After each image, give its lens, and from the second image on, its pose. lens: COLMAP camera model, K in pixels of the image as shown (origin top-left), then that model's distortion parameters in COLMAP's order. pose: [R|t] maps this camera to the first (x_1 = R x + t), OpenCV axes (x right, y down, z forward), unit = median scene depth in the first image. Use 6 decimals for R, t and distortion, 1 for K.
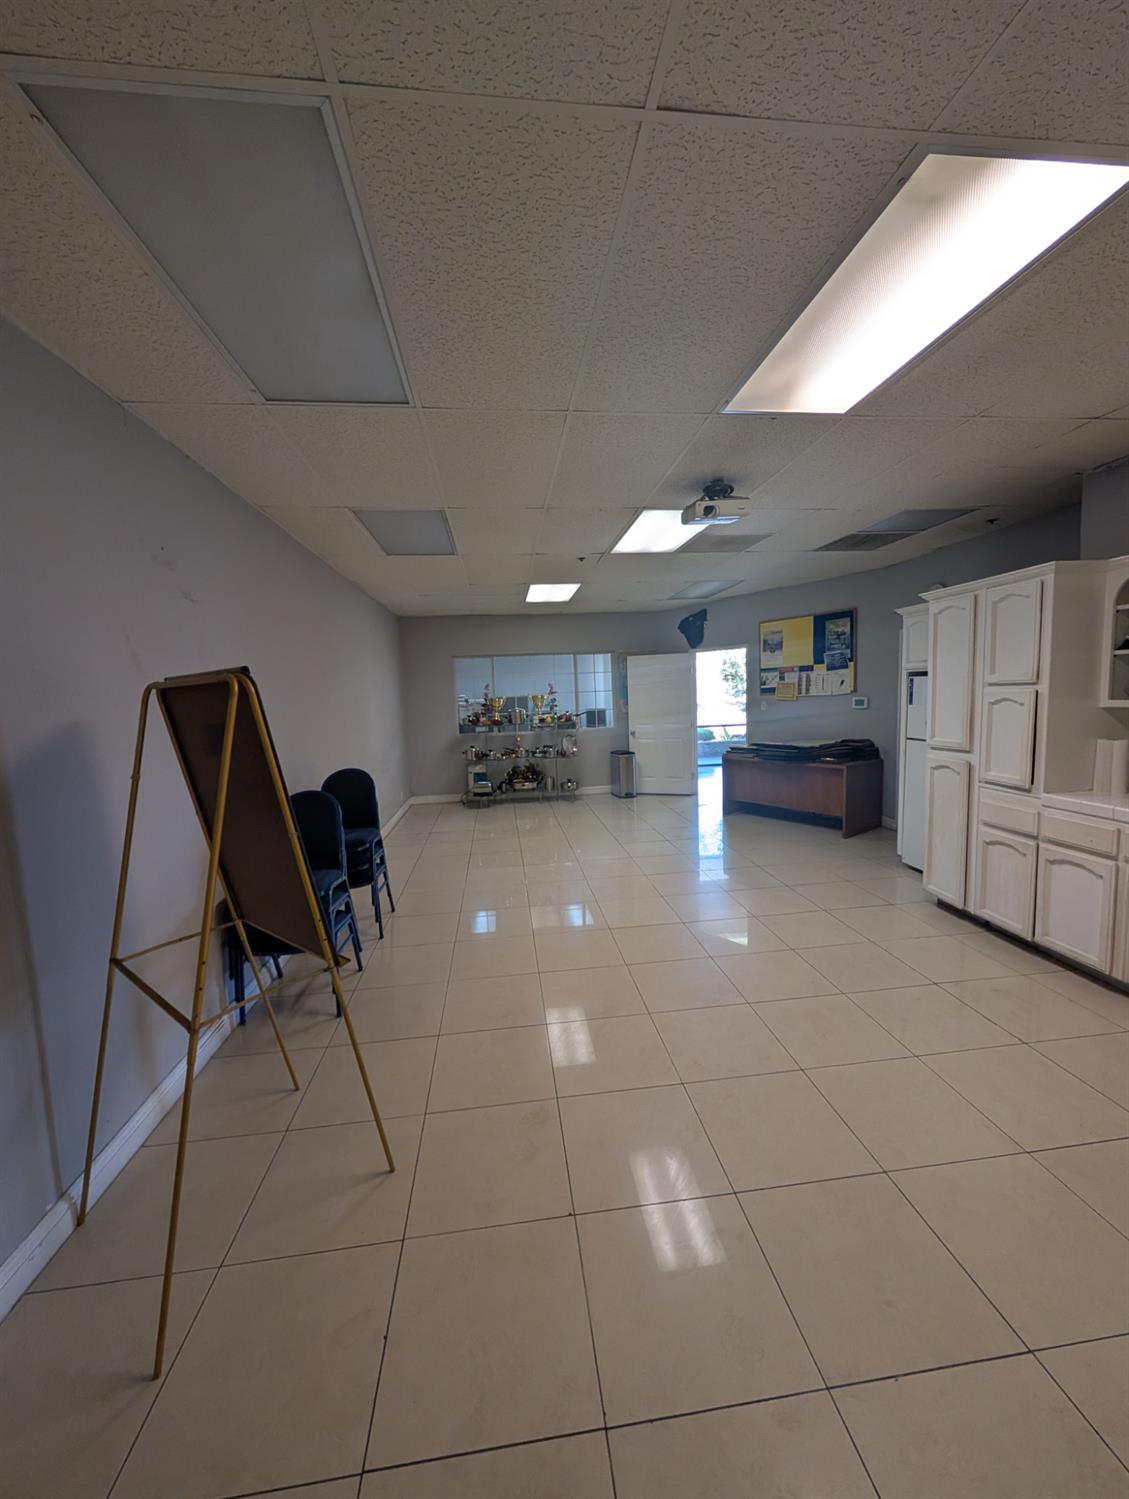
lens RADIAL K [[568.3, 0, 563.2], [0, 568.3, 749.0], [0, 0, 1]] dist [0.000385, 0.000413]
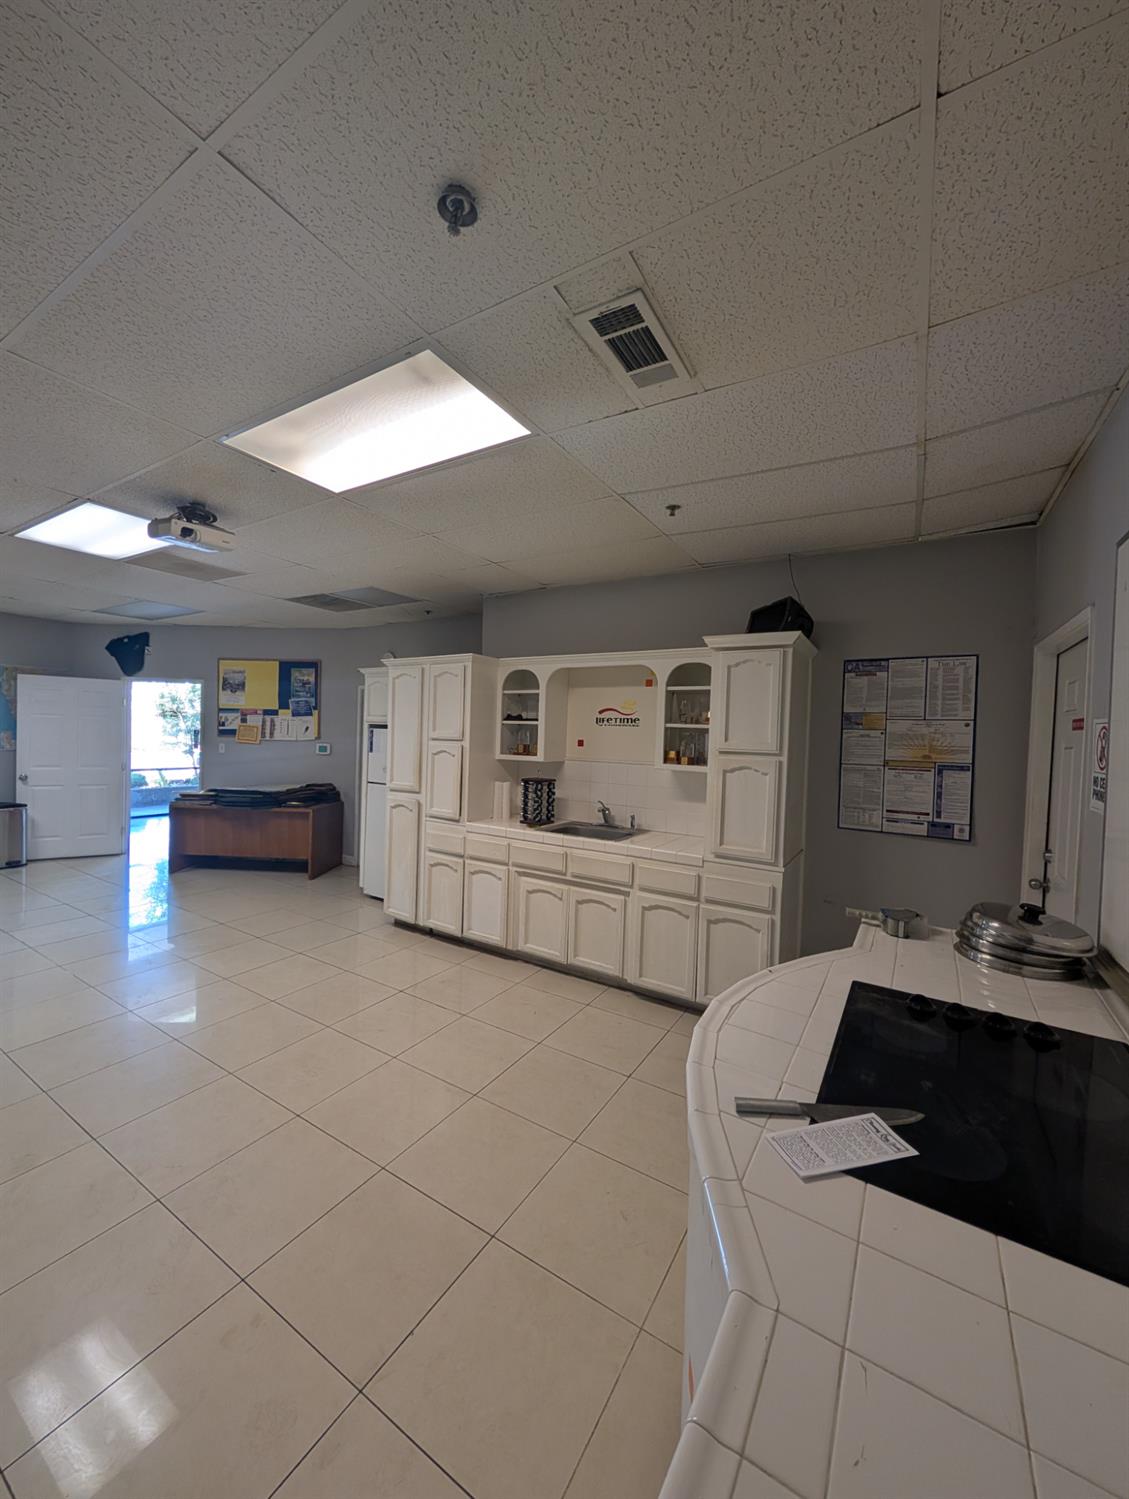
lens RADIAL K [[568.3, 0, 563.2], [0, 568.3, 749.0], [0, 0, 1]] dist [0.000385, 0.000413]
pose [[0.615351, 0.038734, 0.787301, -0.039857], [0.023378, 0.997456, -0.067345, 0.000604], [-0.787906, 0.059847, 0.612880, -0.005550]]
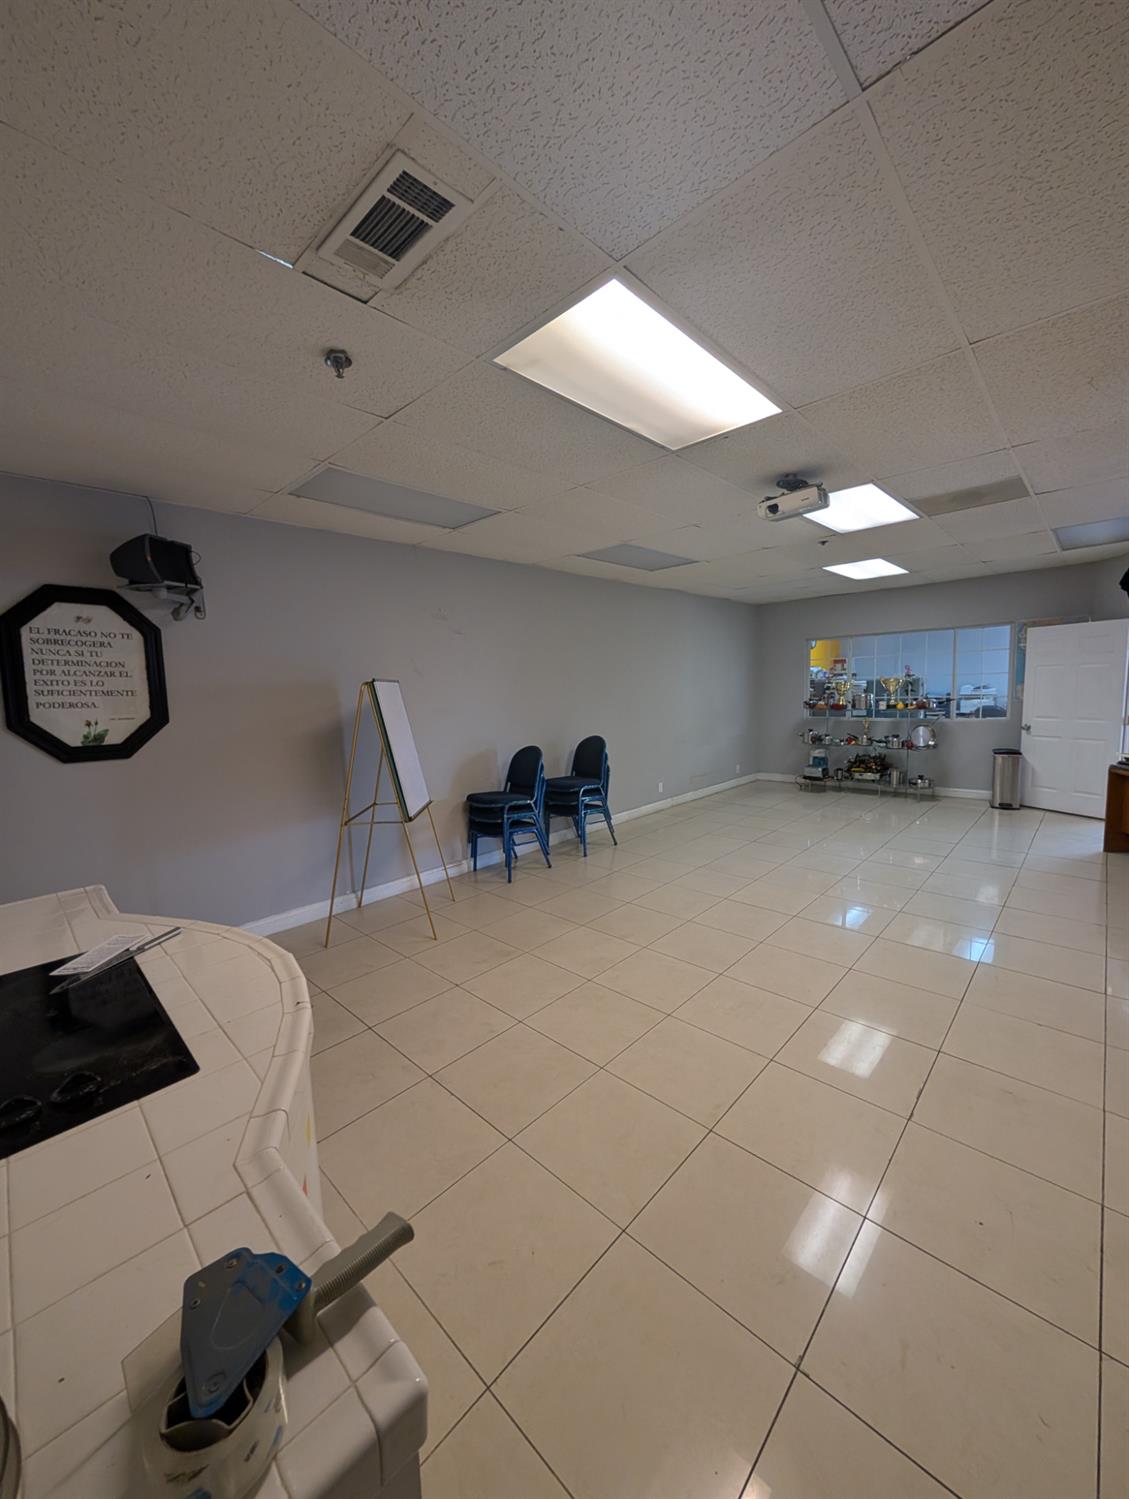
lens RADIAL K [[568.3, 0, 563.2], [0, 568.3, 749.0], [0, 0, 1]] dist [0.000385, 0.000413]
pose [[0.639953, 0.098721, -0.762046, 0.432965], [-0.065269, 0.995112, 0.074102, -0.021798], [0.765637, 0.002317, 0.643269, 0.028990]]
